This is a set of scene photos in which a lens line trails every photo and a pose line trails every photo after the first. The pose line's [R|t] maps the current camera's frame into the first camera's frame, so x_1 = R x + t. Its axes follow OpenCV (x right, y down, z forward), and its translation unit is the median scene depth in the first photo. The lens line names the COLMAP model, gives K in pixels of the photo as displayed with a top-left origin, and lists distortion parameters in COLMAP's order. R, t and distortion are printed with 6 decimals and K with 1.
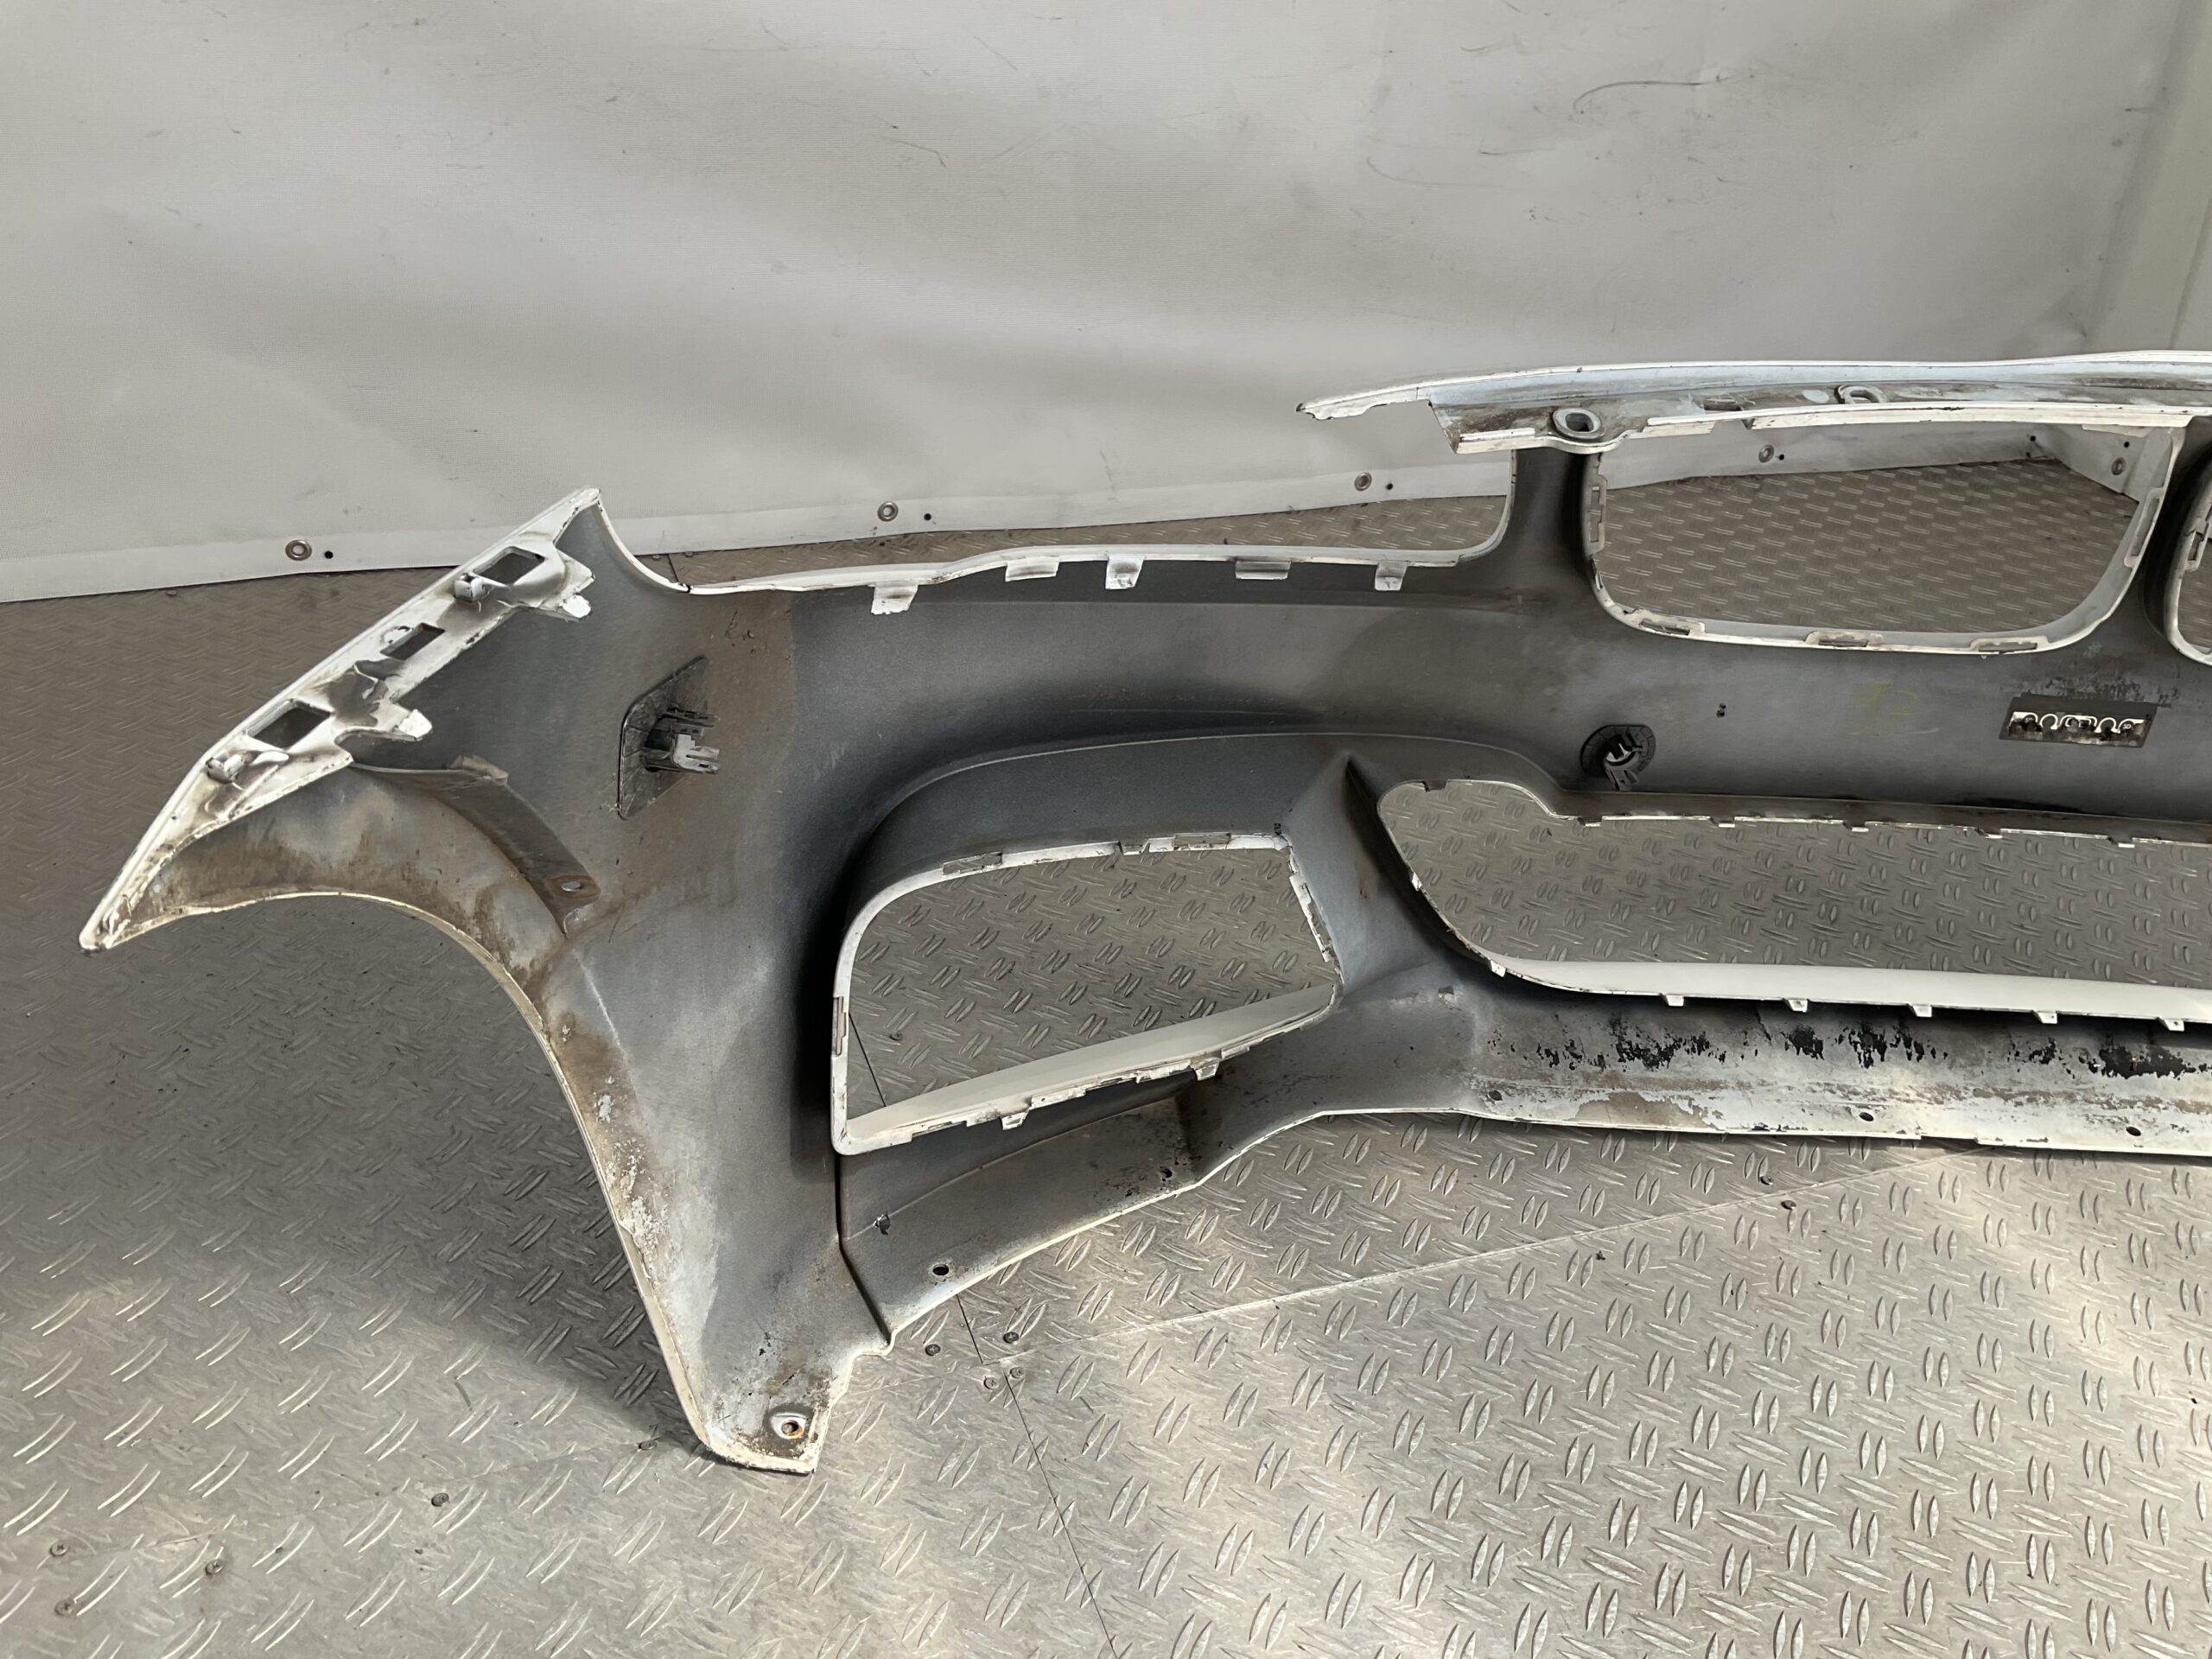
lens RADIAL K [[1836.9, 0, 1086.1], [0, 1836.9, 841.2], [0, 0, 1]] dist [0.061694, -0.119479]
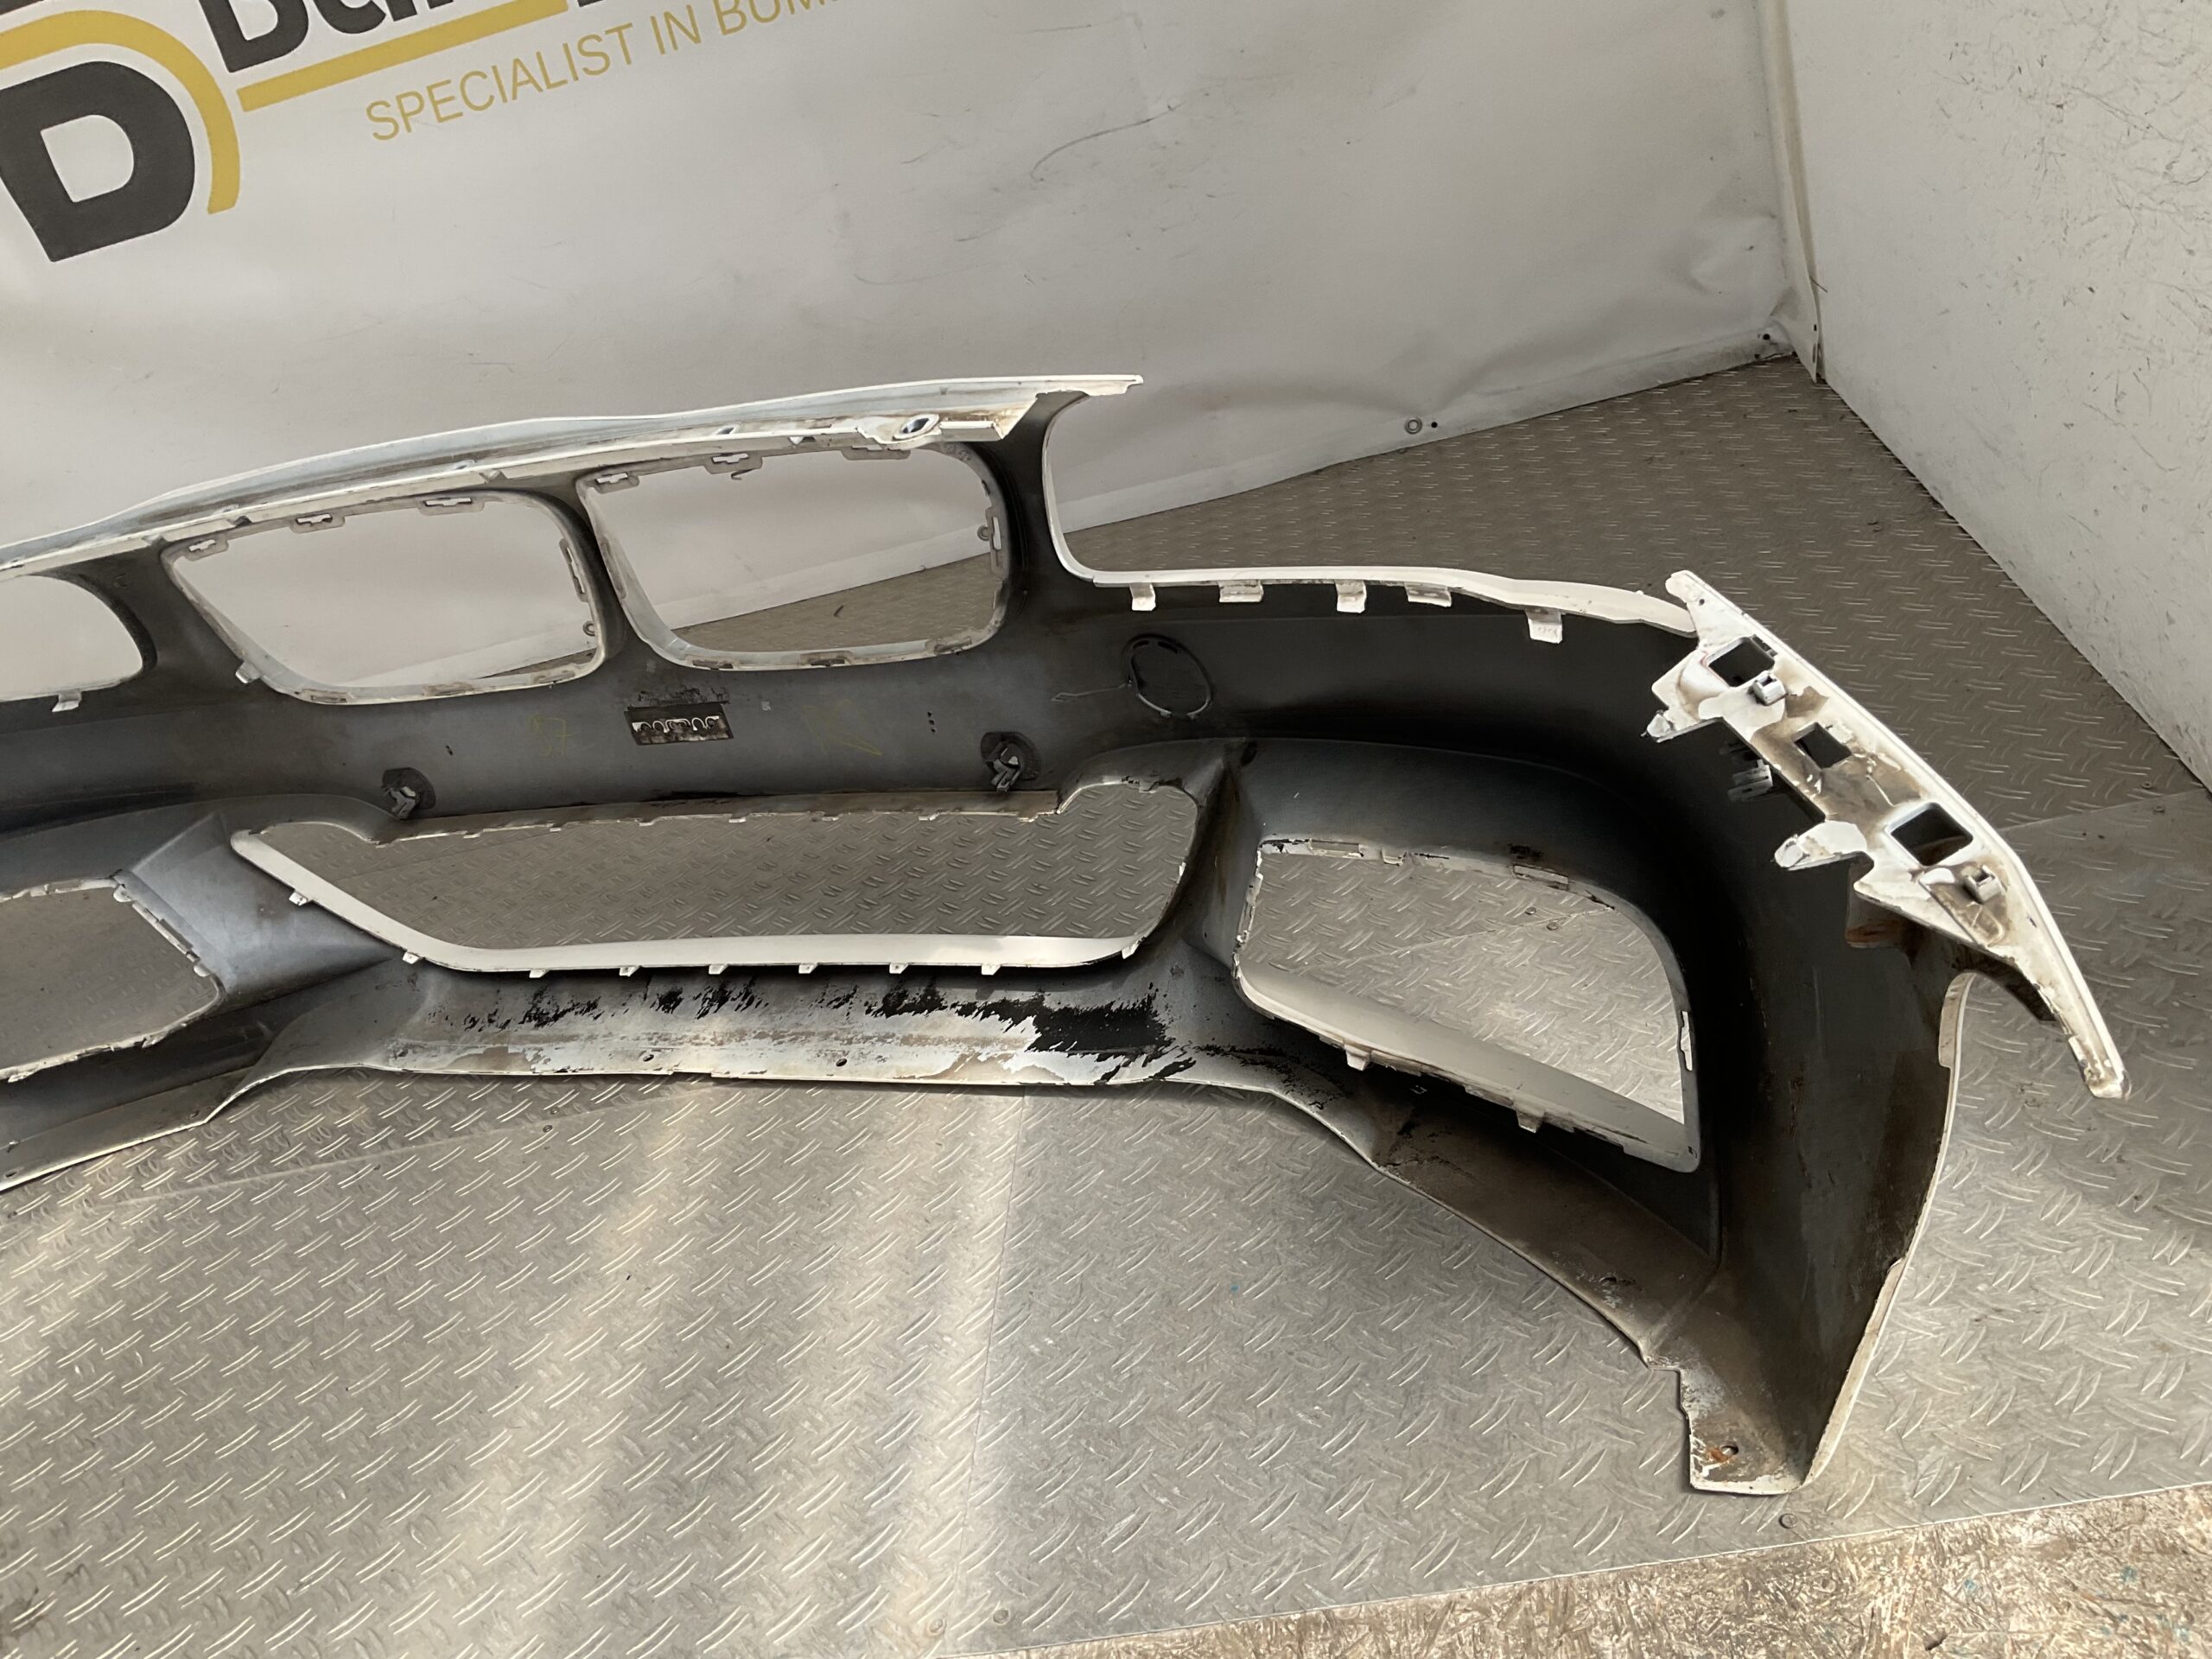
lens RADIAL K [[1836.9, 0, 1100.5], [0, 1836.9, 846.7], [0, 0, 1]] dist [0.061694, -0.119479]
pose [[0.867145, -0.093277, -0.489243, 1.641313], [0.084536, 0.995618, -0.039987, 0.105553], [0.490828, -0.006684, 0.871231, 0.101666]]
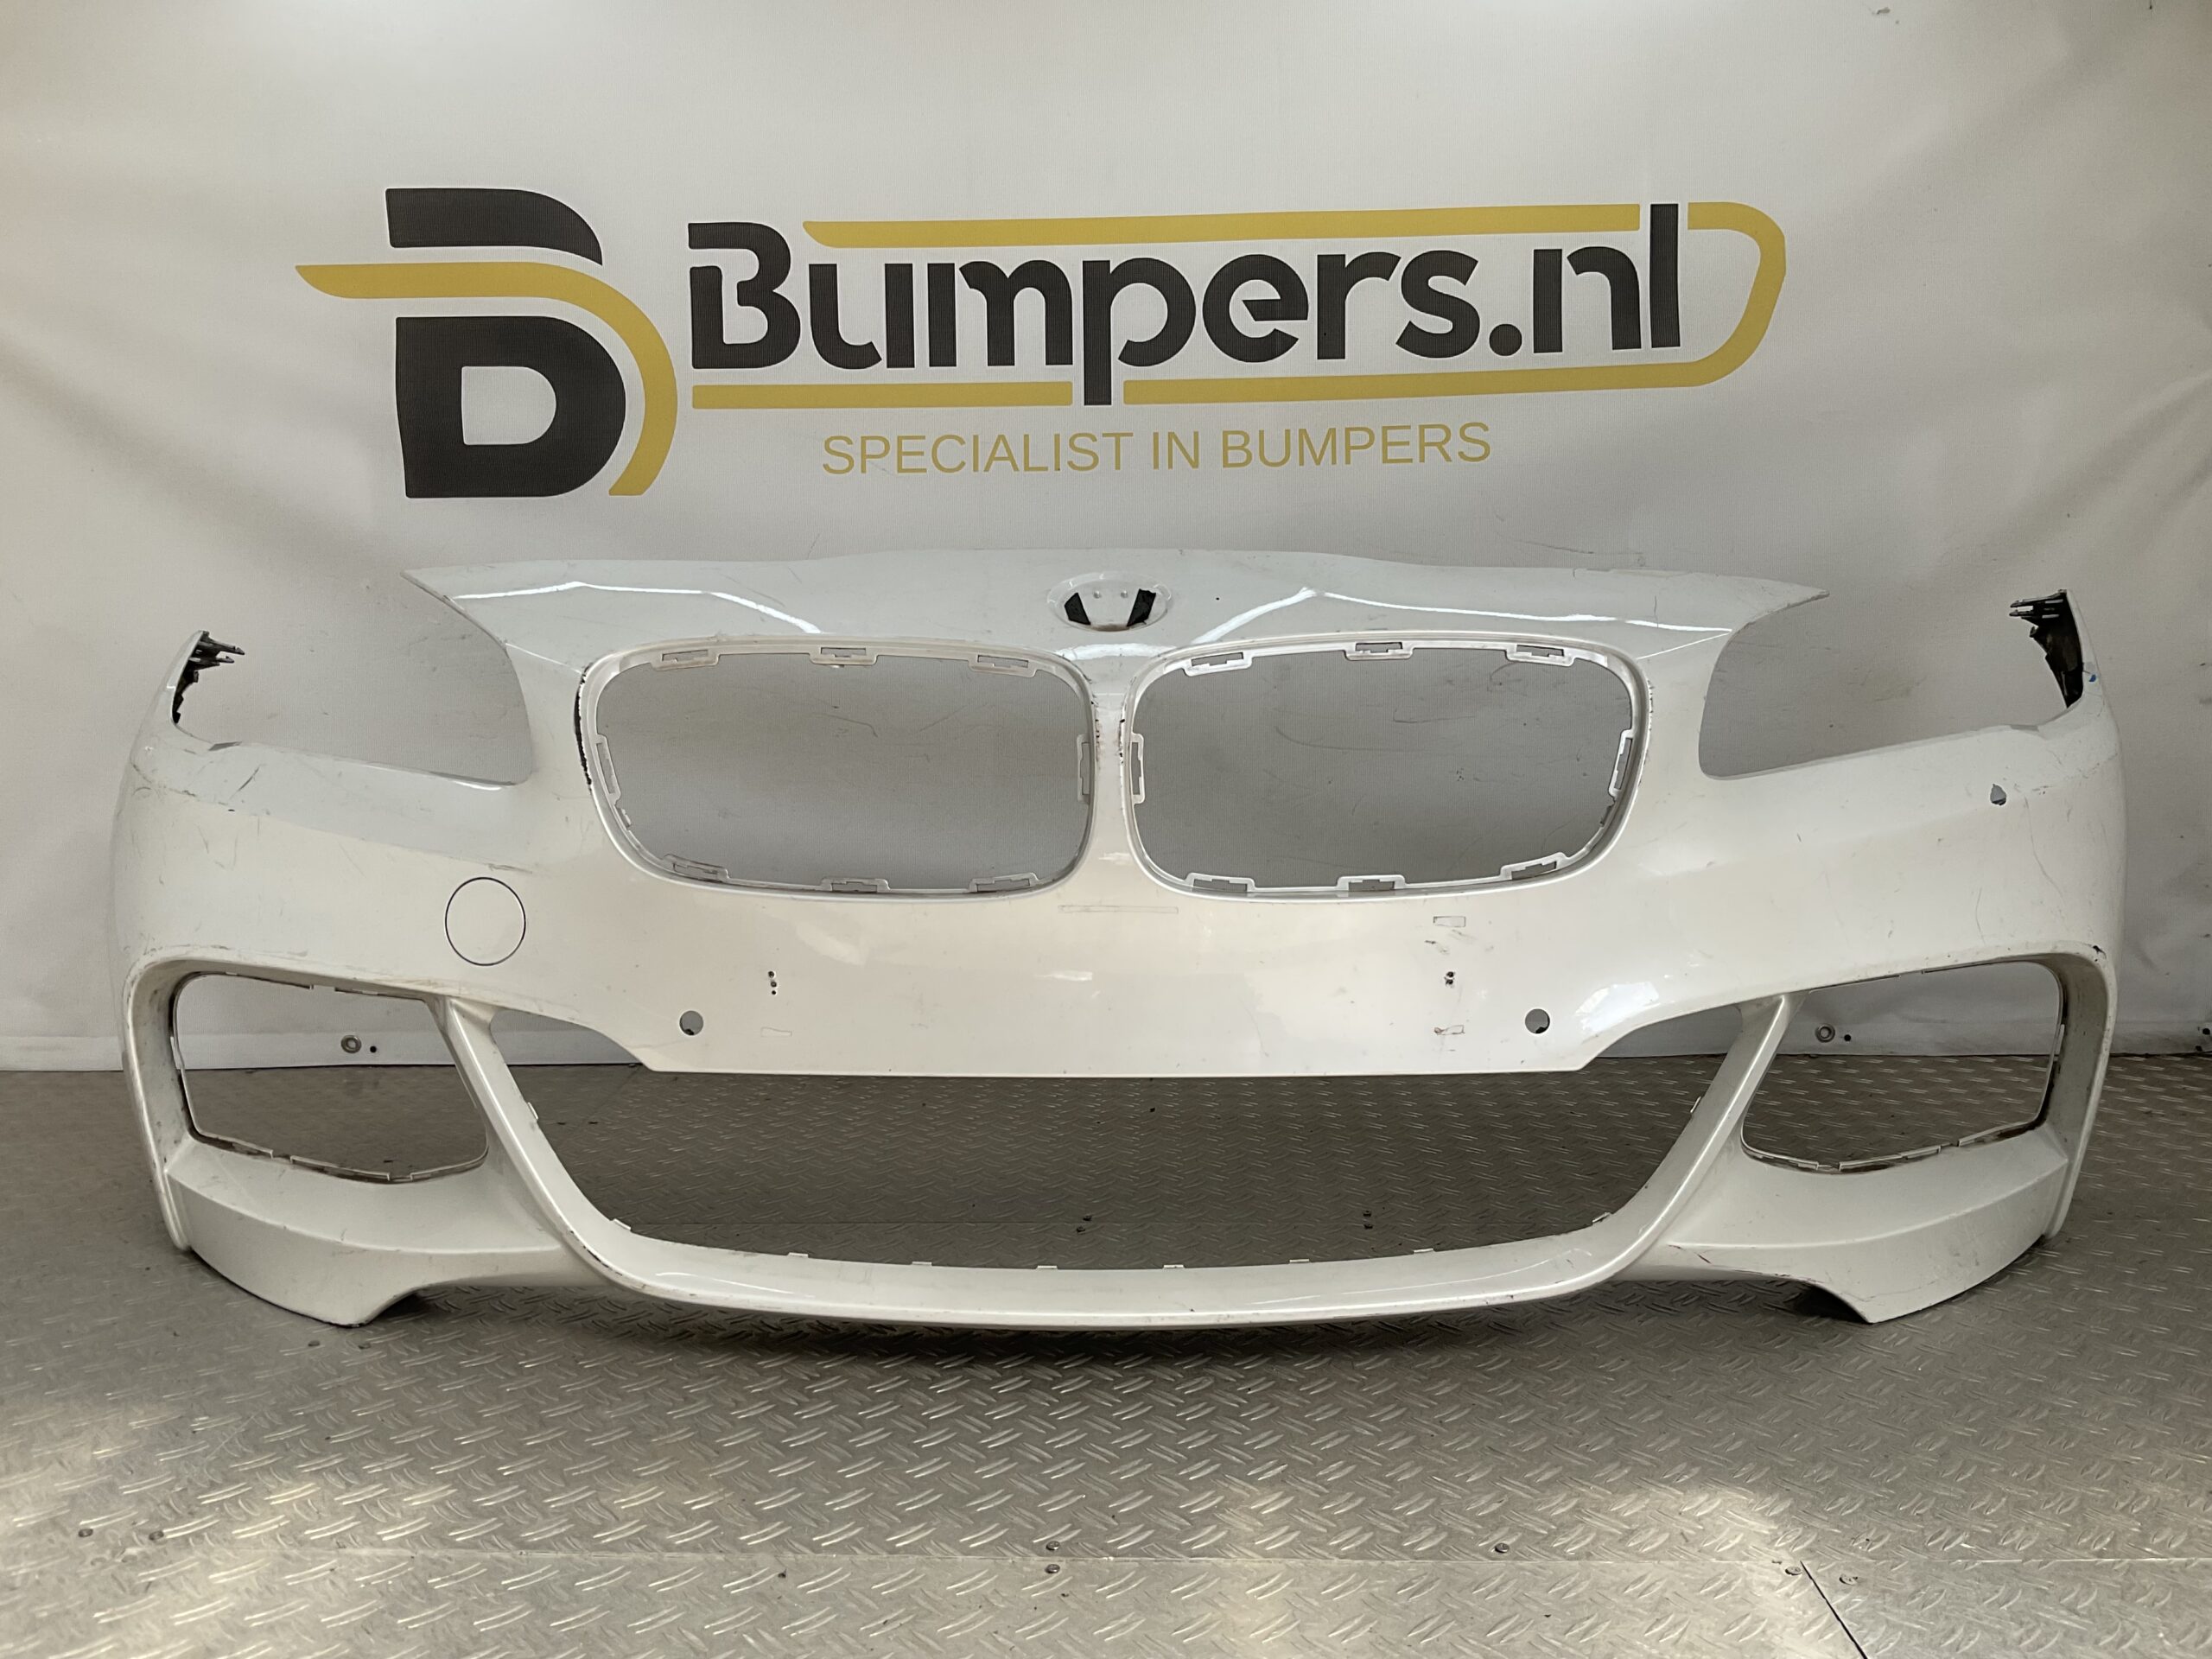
lens RADIAL K [[1836.9, 0, 1101.2], [0, 1836.9, 829.6], [0, 0, 1]] dist [0.061694, -0.119479]
pose [[0.929130, -0.041732, -0.367391, 0.893971], [-0.123144, 0.901961, -0.413885, 0.292301], [0.348644, 0.429795, 0.832900, 0.168903]]
